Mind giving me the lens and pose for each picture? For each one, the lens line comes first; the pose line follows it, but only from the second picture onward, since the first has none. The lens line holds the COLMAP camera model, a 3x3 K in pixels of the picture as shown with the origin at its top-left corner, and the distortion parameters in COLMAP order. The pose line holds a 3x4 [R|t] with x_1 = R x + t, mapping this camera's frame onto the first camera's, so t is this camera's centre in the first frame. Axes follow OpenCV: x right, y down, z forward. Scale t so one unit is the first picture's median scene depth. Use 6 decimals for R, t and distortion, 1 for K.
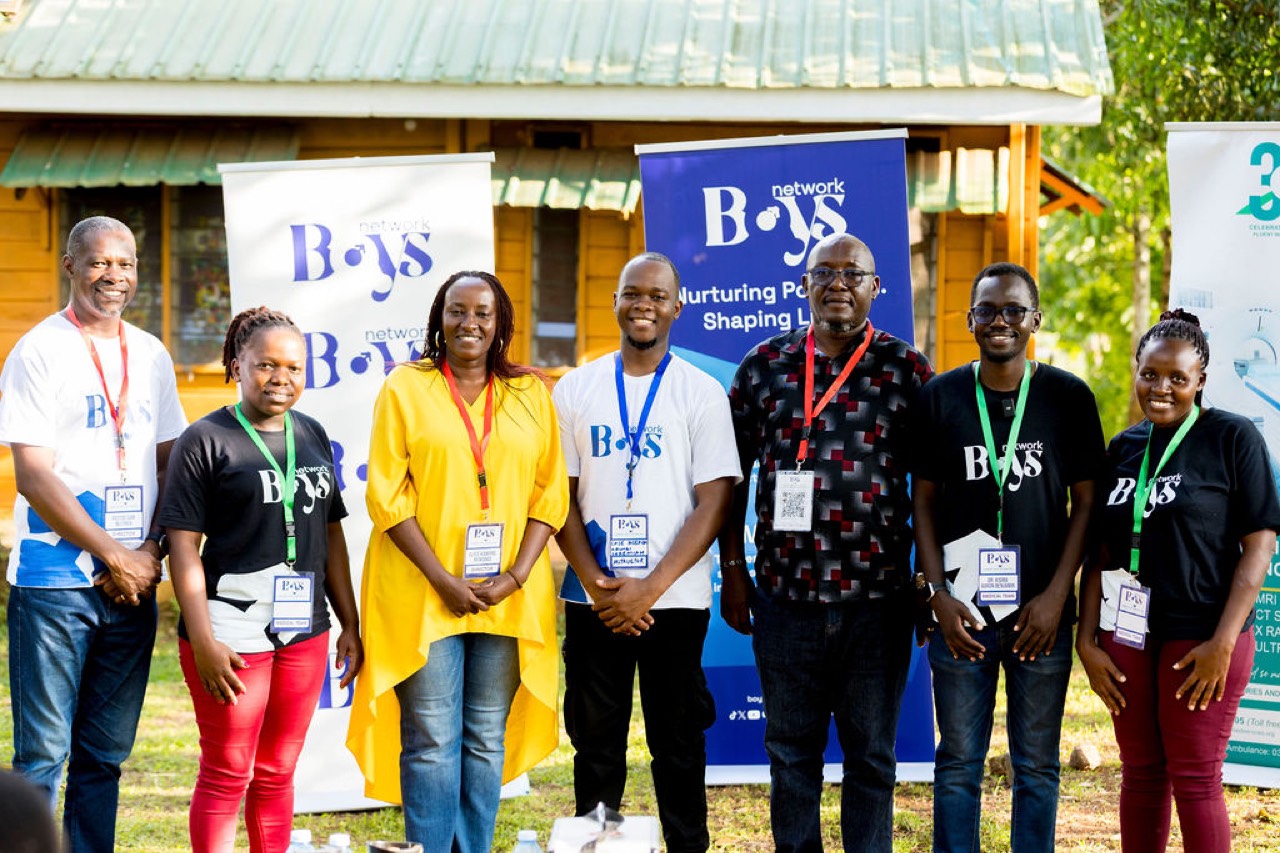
lens RADIAL K [[2822.0, 0, 643.8], [0, 2822.0, 431.6], [0, 0, 1]] dist [0.104091, 0.000000]
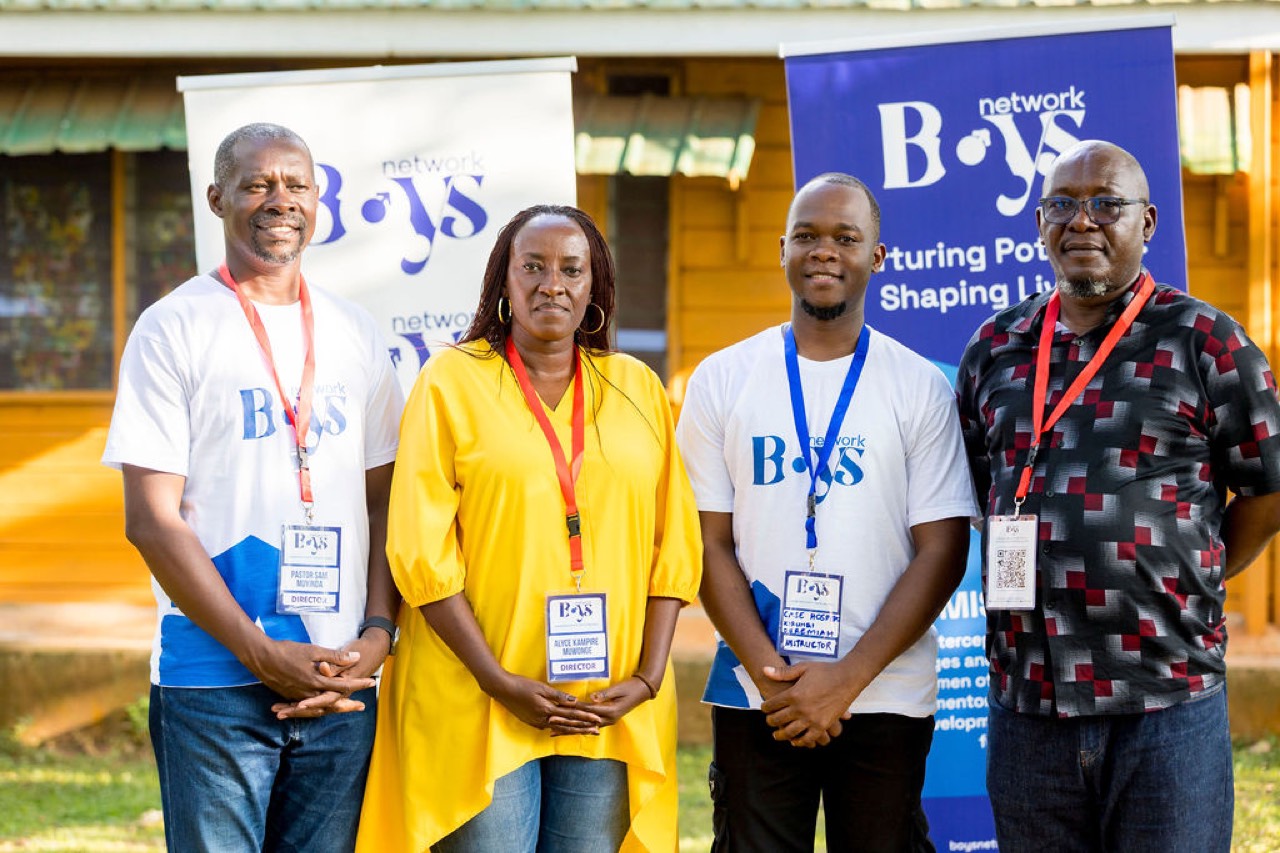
lens RADIAL K [[3343.9, 0, 641.9], [0, 3343.9, 419.0], [0, 0, 1]] dist [0.195151, 0.000000]
pose [[0.999736, -0.011808, -0.019733, -0.020711], [0.011363, 0.999682, -0.022514, 0.007893], [0.019993, 0.022284, 0.999552, 0.176653]]
